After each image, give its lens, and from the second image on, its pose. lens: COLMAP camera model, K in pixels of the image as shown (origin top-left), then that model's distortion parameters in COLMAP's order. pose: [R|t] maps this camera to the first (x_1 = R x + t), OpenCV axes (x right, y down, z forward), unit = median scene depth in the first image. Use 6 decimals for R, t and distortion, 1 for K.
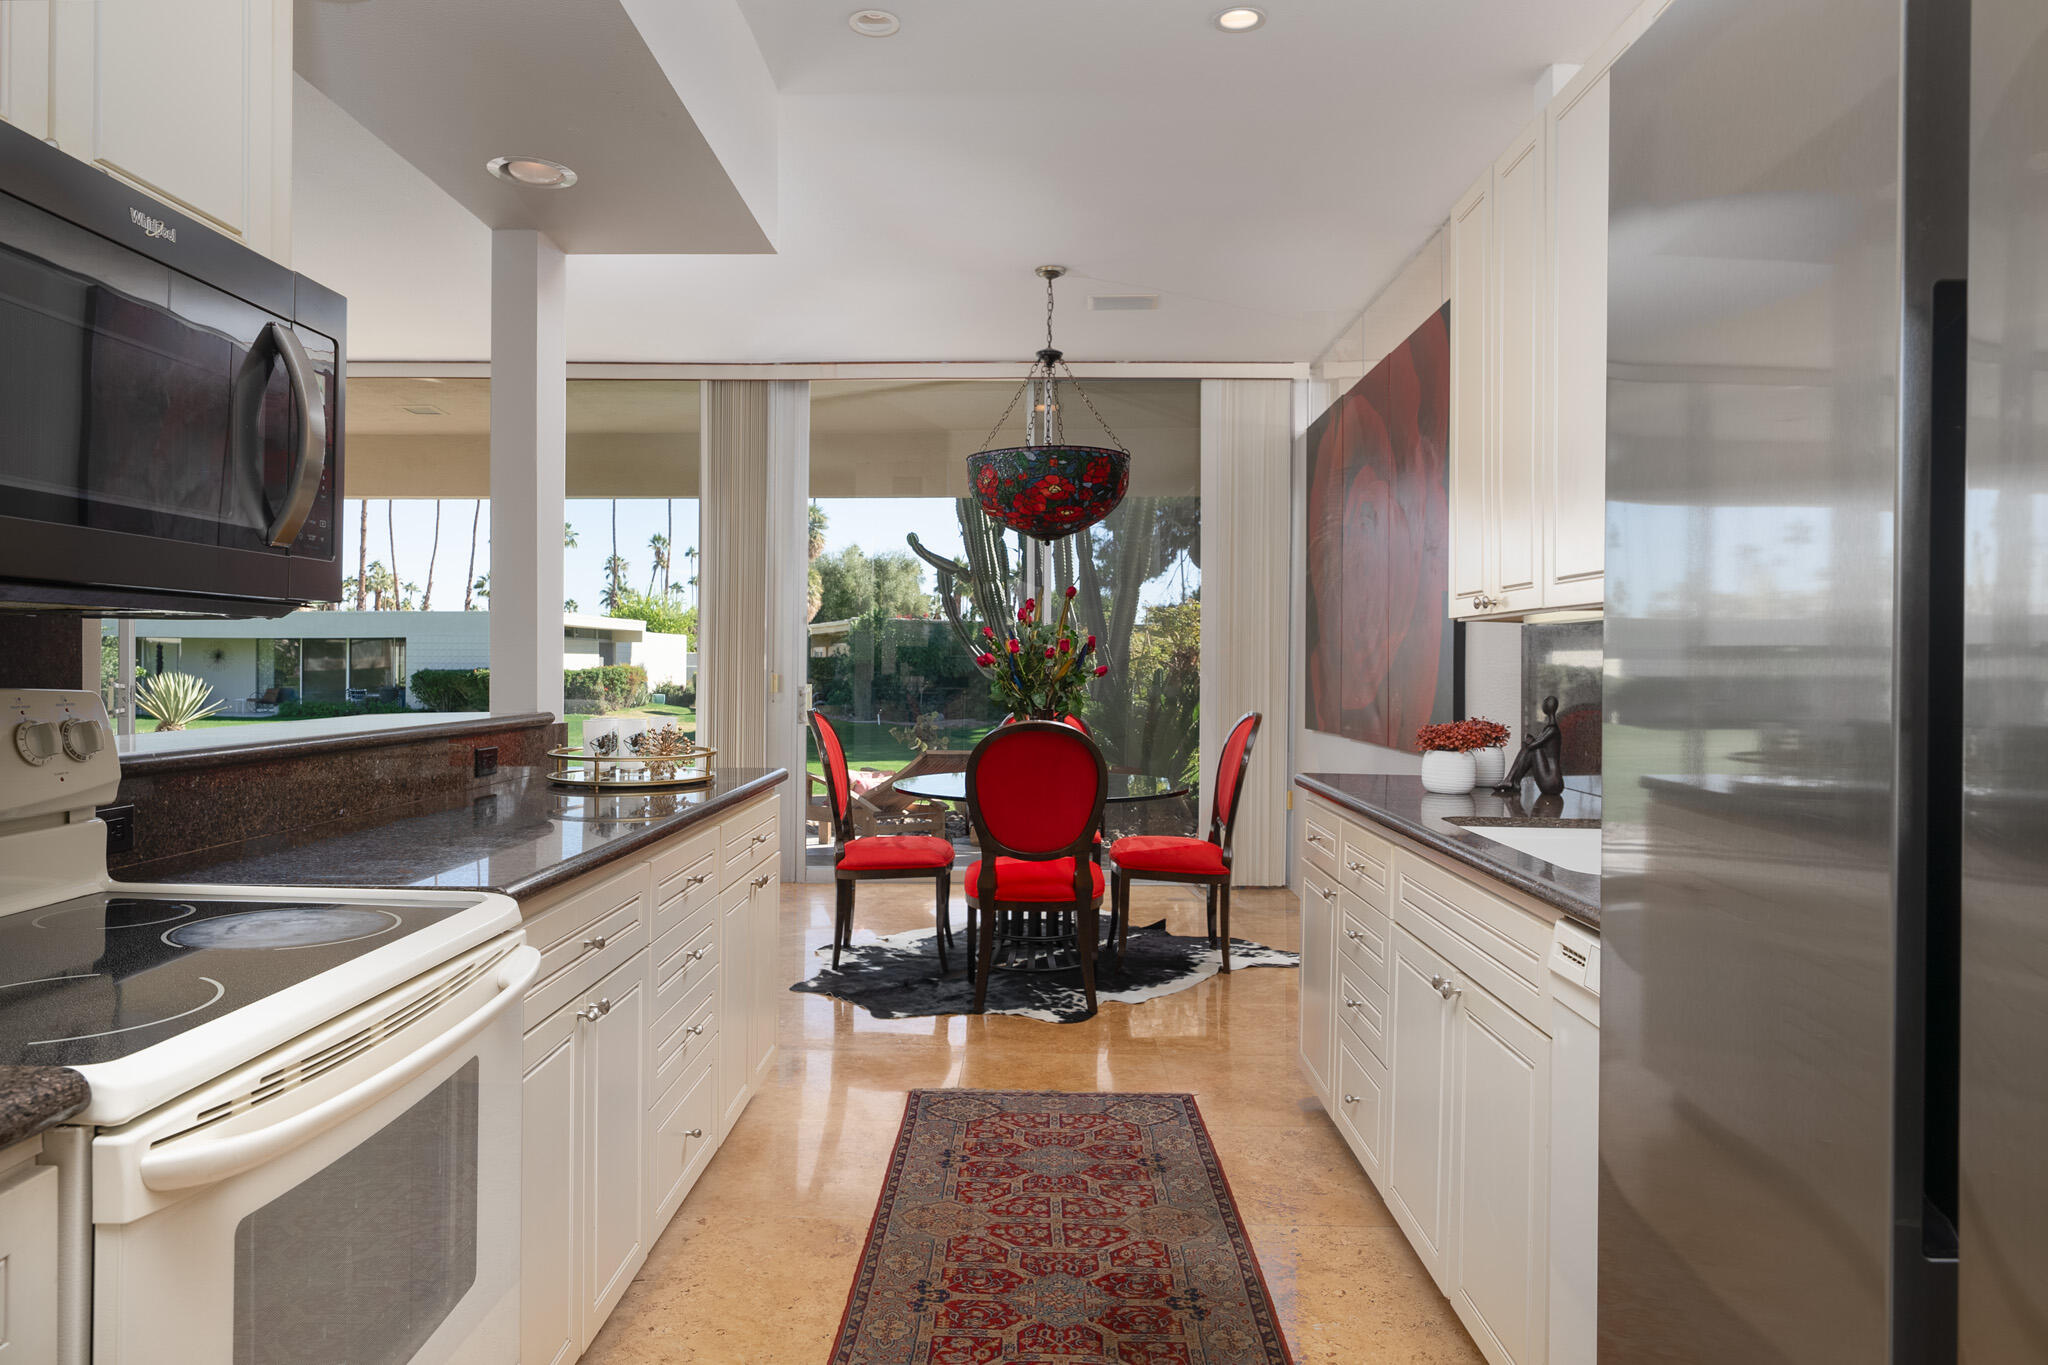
lens RADIAL K [[1292.4, 0, 1007.7], [0, 1292.4, 676.5], [0, 0, 1]] dist [-0.004107, -0.000013]
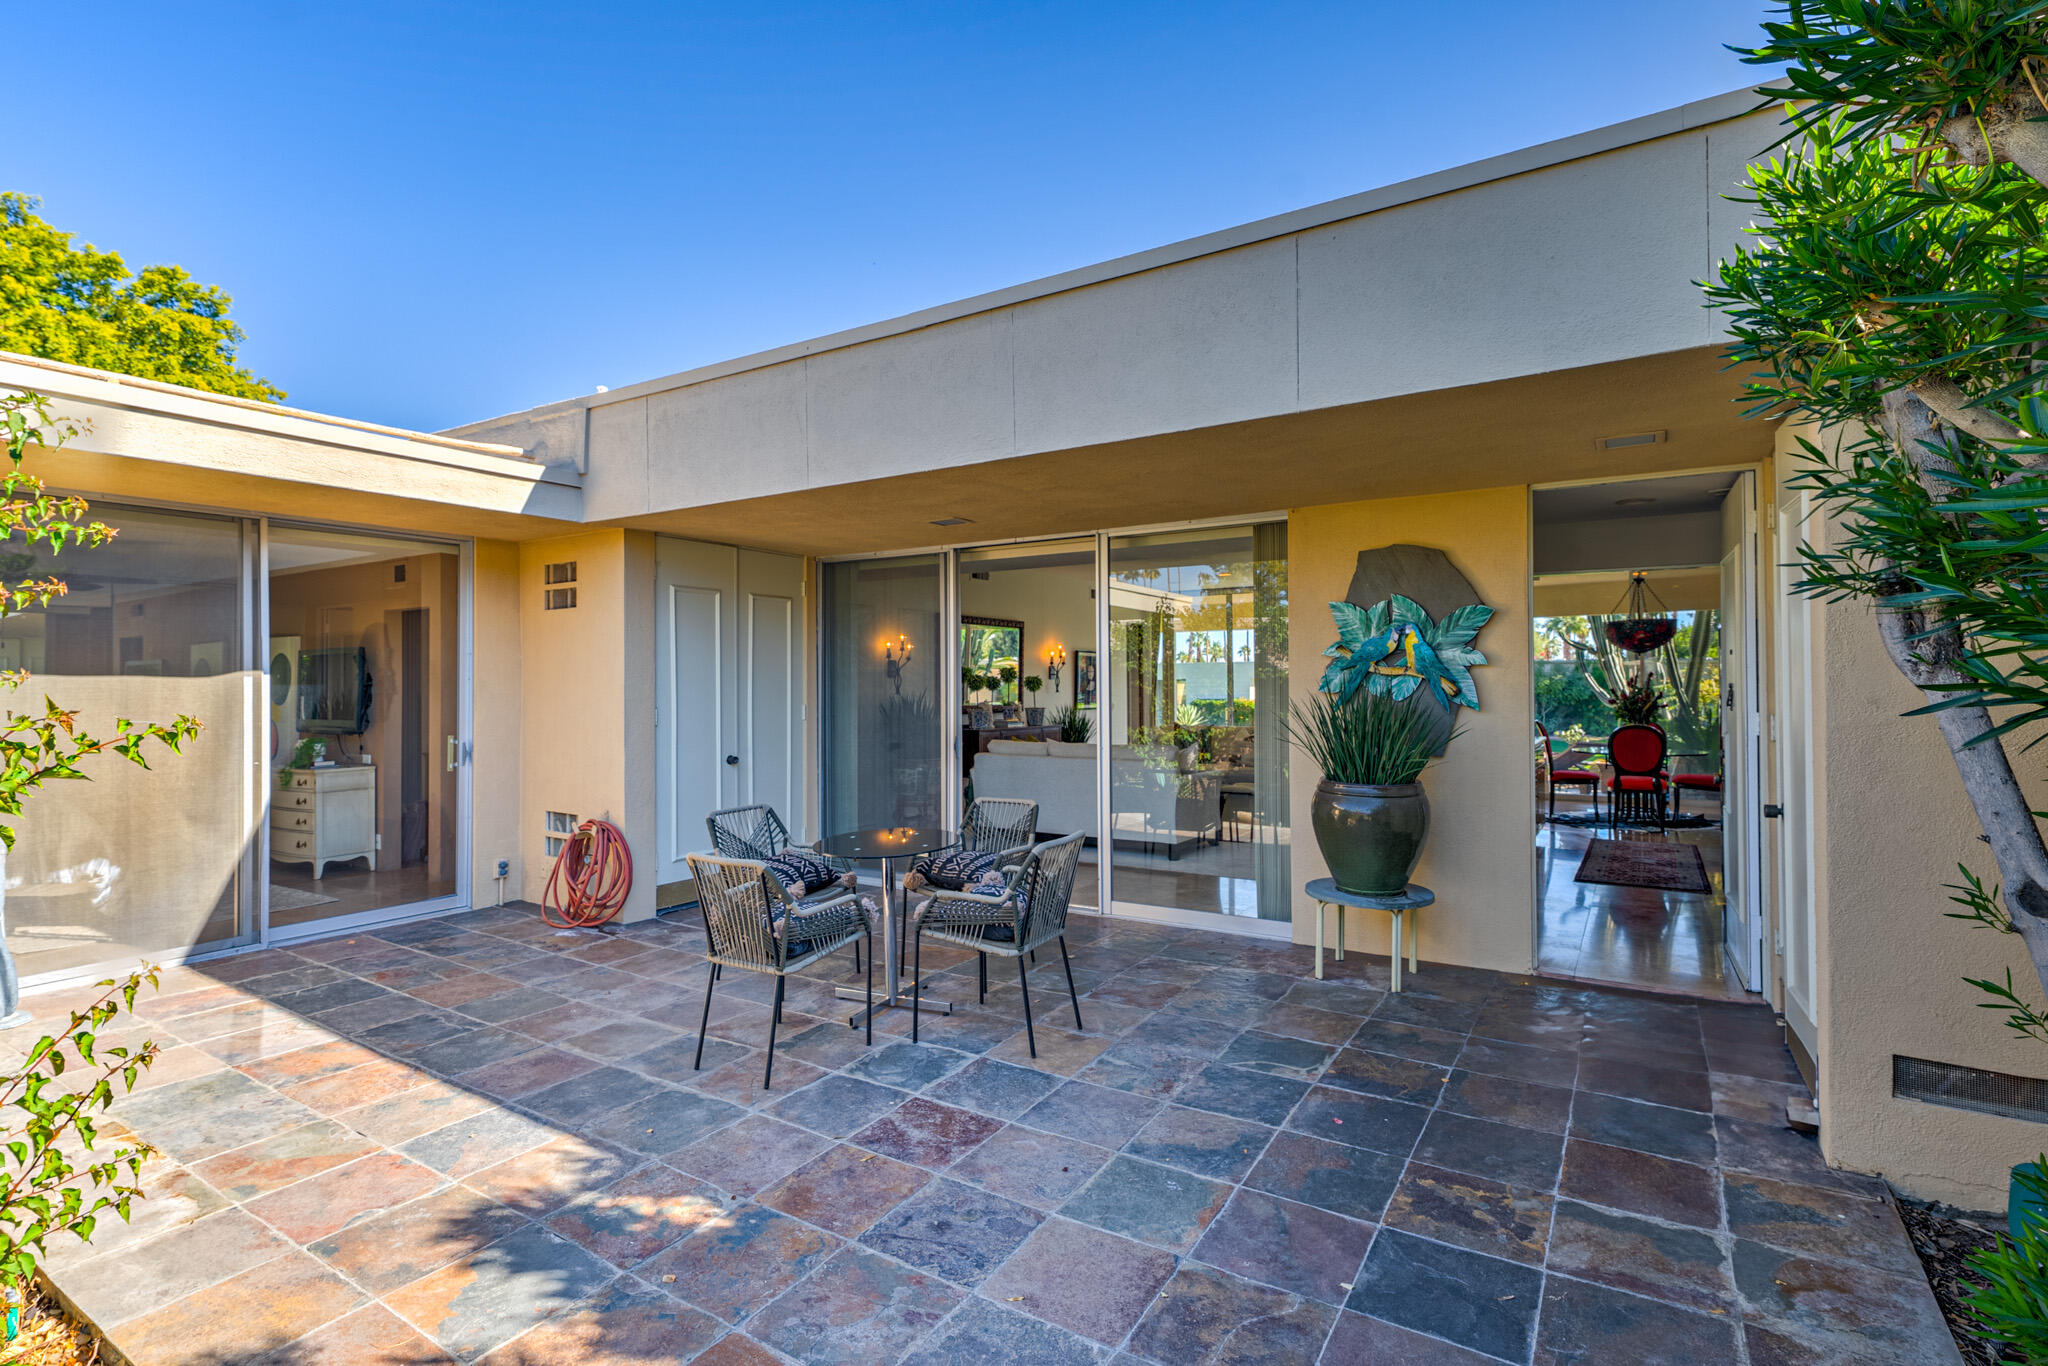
lens RADIAL K [[1010.0, 0, 1010.3], [0, 1010.0, 687.9], [0, 0, 1]] dist [-0.001879, 0.000329]
pose [[0.859202, -0.011604, -0.511505, -0.002558], [0.004208, 0.999869, -0.015615, -0.001520], [0.511620, 0.011264, 0.859138, -0.169113]]
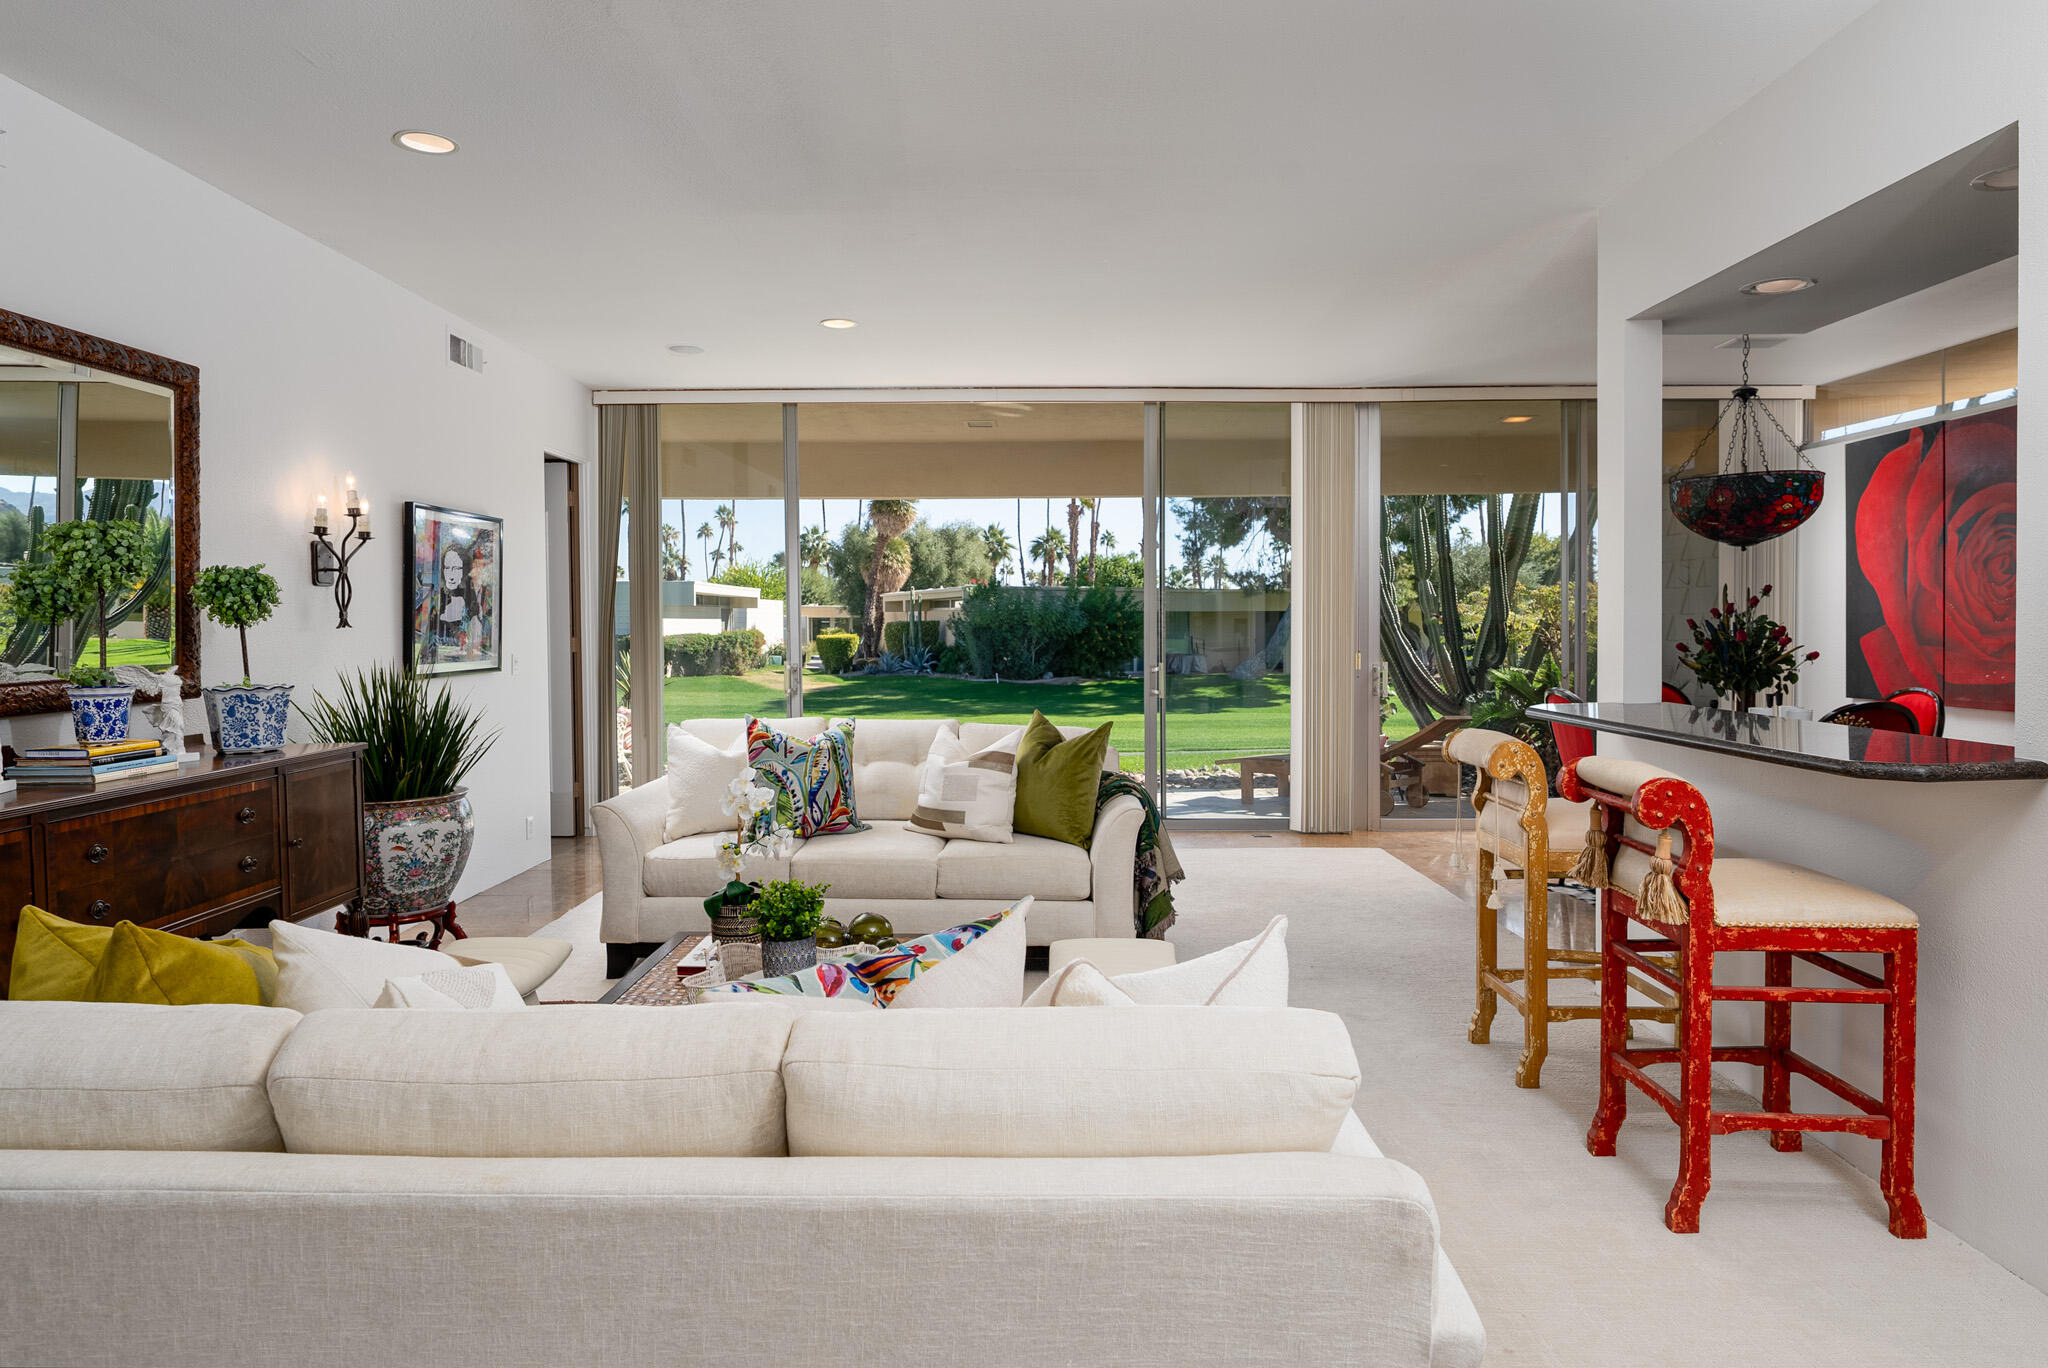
lens RADIAL K [[1197.0, 0, 1021.0], [0, 1197.0, 639.4], [0, 0, 1]] dist [0.002833, -0.001574]
pose [[0.999836, -0.008379, 0.016055, -0.084452], [0.008294, 0.999951, 0.005383, -0.003886], [-0.016100, -0.005249, 0.999857, -0.013513]]
